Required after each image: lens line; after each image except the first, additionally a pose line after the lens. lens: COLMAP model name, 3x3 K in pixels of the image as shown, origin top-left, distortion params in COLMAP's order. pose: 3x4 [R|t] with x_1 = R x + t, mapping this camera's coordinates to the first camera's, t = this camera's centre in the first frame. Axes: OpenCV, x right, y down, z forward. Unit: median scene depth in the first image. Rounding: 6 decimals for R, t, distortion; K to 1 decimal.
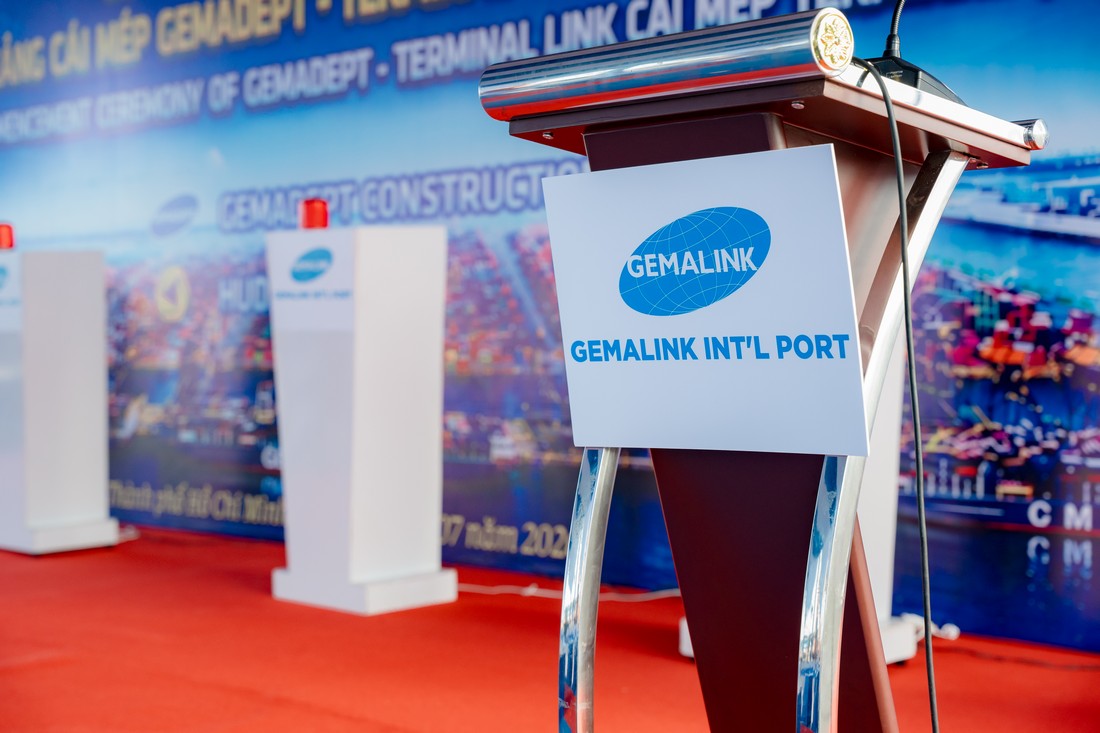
lens RADIAL K [[1835.5, 0, 550.0], [0, 1835.5, 366.5], [0, 0, 1]] dist [0.048085, 0.070054]
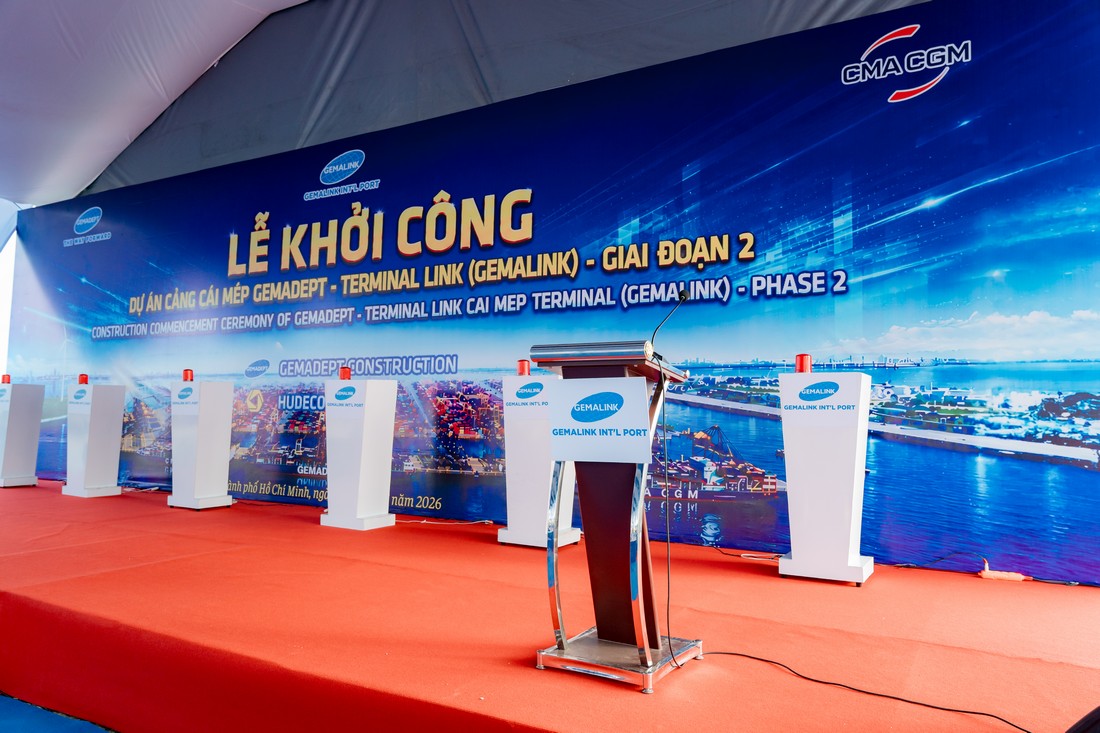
lens RADIAL K [[807.1, 0, 550.0], [0, 807.1, 366.5], [0, 0, 1]] dist [0.004640, -0.001570]
pose [[0.965183, 0.042842, 0.258042, -0.131680], [-0.020693, 0.995910, -0.087949, 0.000820], [-0.260754, 0.079547, 0.962122, -0.145867]]
